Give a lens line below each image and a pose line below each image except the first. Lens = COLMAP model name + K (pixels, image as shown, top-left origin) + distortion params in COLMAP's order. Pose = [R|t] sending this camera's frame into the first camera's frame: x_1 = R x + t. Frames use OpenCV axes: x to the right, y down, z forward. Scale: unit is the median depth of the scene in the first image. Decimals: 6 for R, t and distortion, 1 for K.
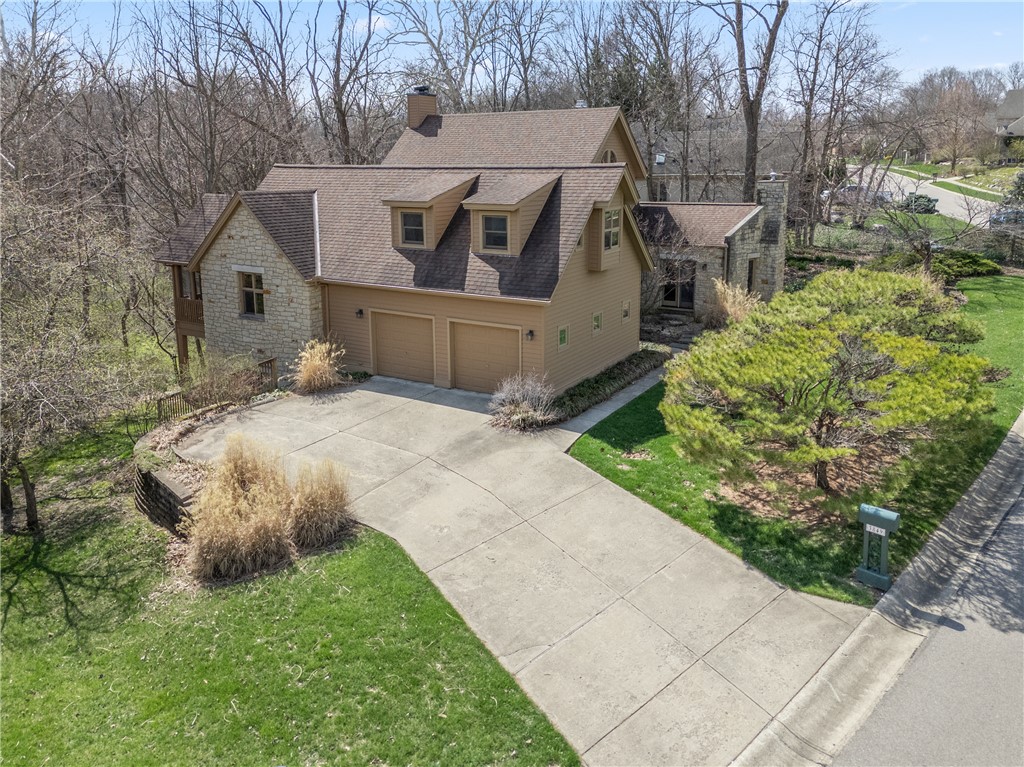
lens RADIAL K [[759.8, 0, 509.4], [0, 759.8, 323.4], [0, 0, 1]] dist [0.076003, -0.059845]
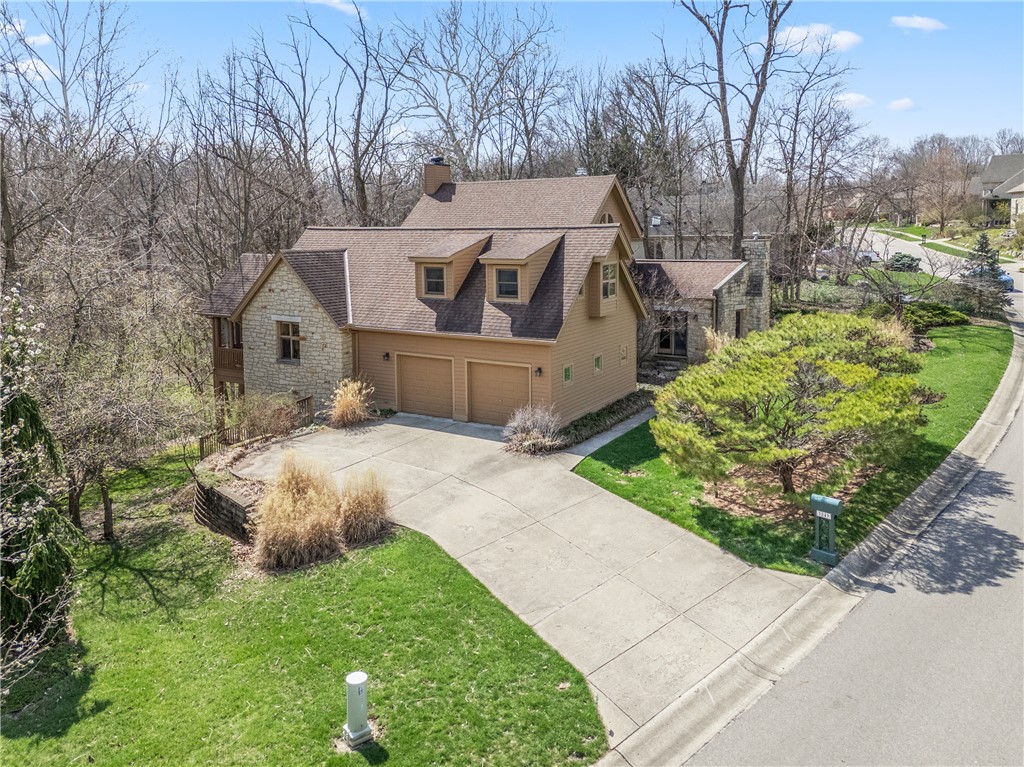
lens RADIAL K [[759.8, 0, 509.4], [0, 759.8, 323.4], [0, 0, 1]] dist [0.076003, -0.059845]
pose [[0.999984, -0.004107, -0.003822, -0.013091], [0.003785, 0.996717, -0.080875, 0.037887], [0.004141, 0.080859, 0.996717, -0.156319]]
